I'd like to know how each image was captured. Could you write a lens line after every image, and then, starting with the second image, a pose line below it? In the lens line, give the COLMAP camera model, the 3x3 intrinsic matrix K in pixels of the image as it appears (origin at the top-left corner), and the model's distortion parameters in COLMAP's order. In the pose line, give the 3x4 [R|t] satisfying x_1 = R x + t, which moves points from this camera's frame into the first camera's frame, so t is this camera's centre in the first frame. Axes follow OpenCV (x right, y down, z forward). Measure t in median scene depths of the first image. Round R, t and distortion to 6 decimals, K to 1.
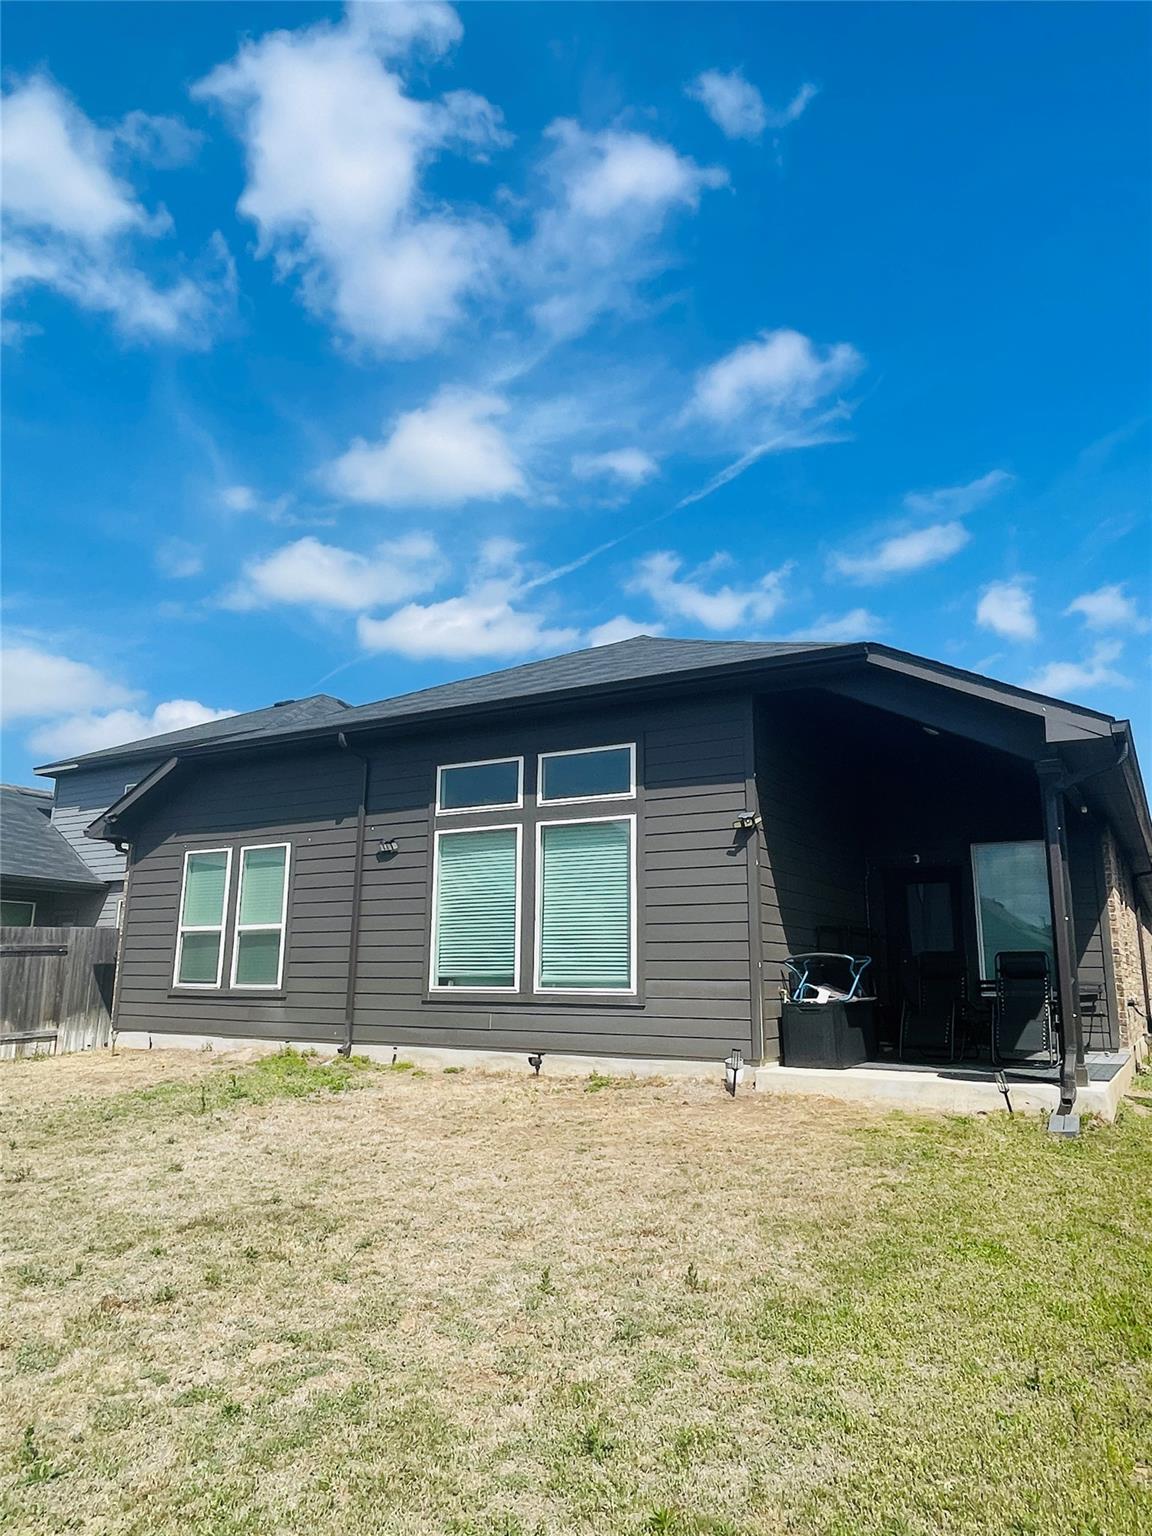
lens RADIAL K [[968.6, 0, 576.0], [0, 968.6, 768.0], [0, 0, 1]] dist [-0.001285, -0.000270]
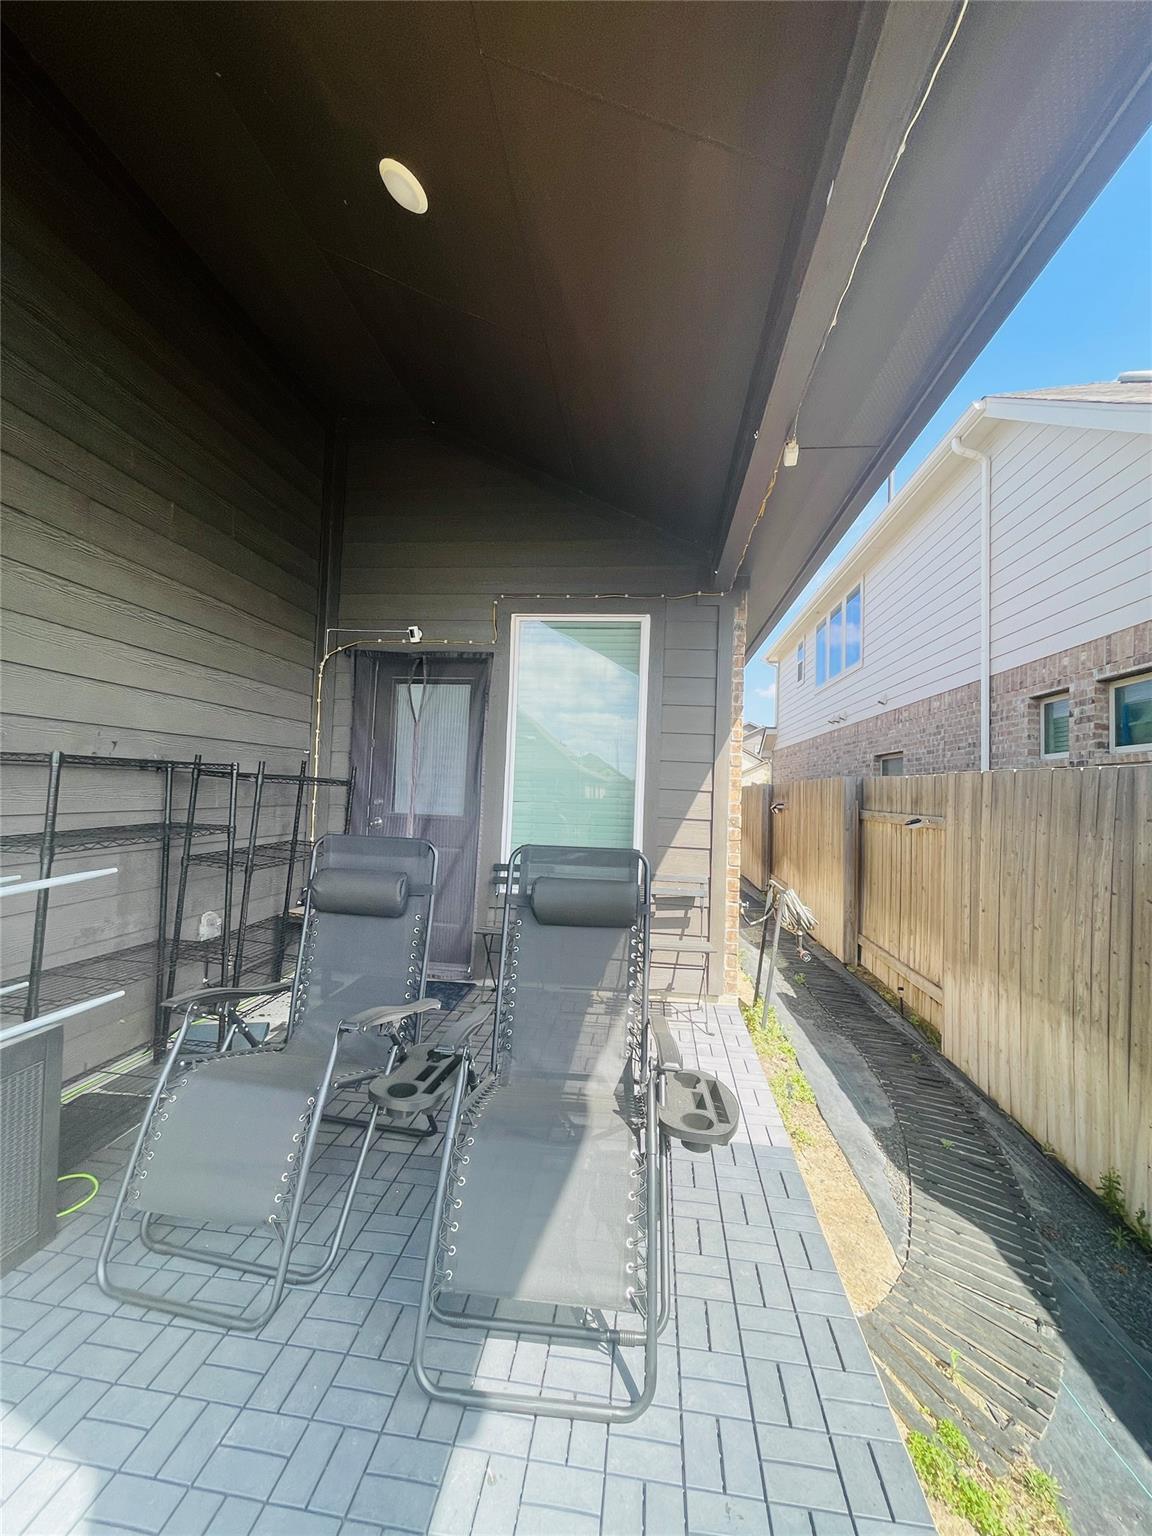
lens RADIAL K [[615.8, 0, 576.0], [0, 615.8, 768.0], [0, 0, 1]] dist [0.000007, -0.000002]
pose [[0.931987, 0.038445, 0.360447, 0.323878], [-0.097169, 0.984465, 0.146243, 0.110287], [-0.349225, -0.171320, 0.921244, 0.664246]]
